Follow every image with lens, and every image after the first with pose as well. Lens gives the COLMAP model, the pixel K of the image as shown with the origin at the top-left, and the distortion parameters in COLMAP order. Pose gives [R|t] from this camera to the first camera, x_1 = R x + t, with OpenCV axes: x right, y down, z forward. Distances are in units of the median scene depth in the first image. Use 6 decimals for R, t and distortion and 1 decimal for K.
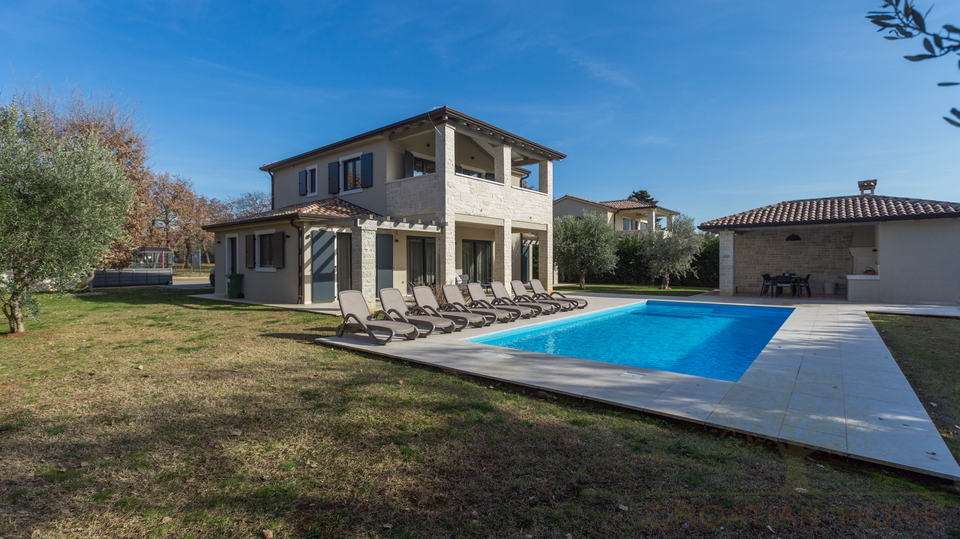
lens RADIAL K [[425.1, 0, 475.5], [0, 425.1, 264.3], [0, 0, 1]] dist [0.000251, 0.000013]
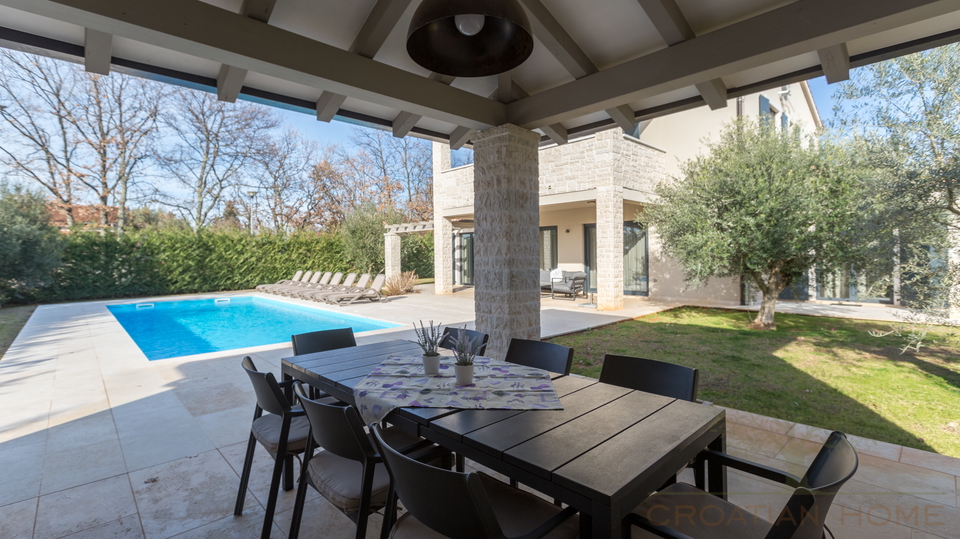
lens RADIAL K [[435.0, 0, 477.7], [0, 435.0, 252.1], [0, 0, 1]] dist [0.000892, 0.000215]
pose [[-0.121385, -0.003197, -0.992600, 1.019035], [0.006935, 0.999968, -0.004069, -0.010209], [0.992581, -0.007377, -0.121359, 1.227661]]
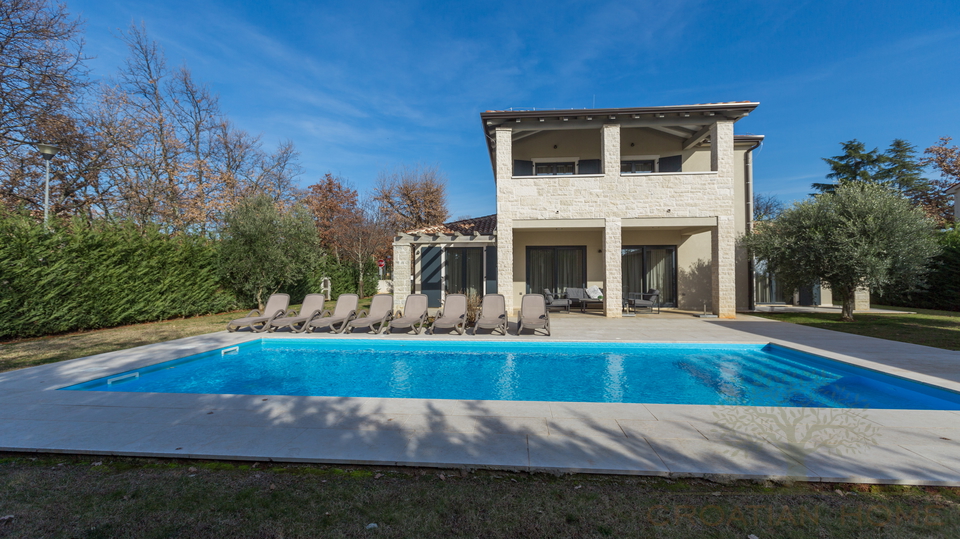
lens RADIAL K [[425.1, 0, 475.5], [0, 425.1, 264.3], [0, 0, 1]] dist [0.000251, 0.000013]
pose [[0.571009, -0.019771, -0.820705, 0.668858], [-0.002944, 0.999654, -0.026130, 0.000358], [0.820938, 0.017337, 0.570754, 0.411300]]
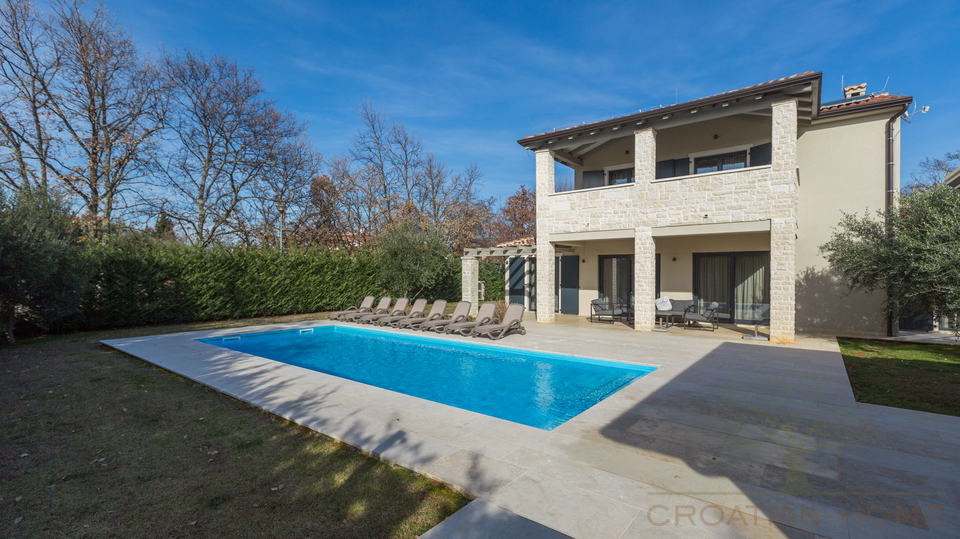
lens RADIAL K [[427.6, 0, 472.6], [0, 427.6, 273.1], [0, 0, 1]] dist [0.001497, 0.000066]
pose [[0.026413, 0.000419, -0.999651, 0.962970], [-0.006950, 0.999976, 0.000236, -0.027874], [0.999627, 0.006941, 0.026415, 0.800863]]
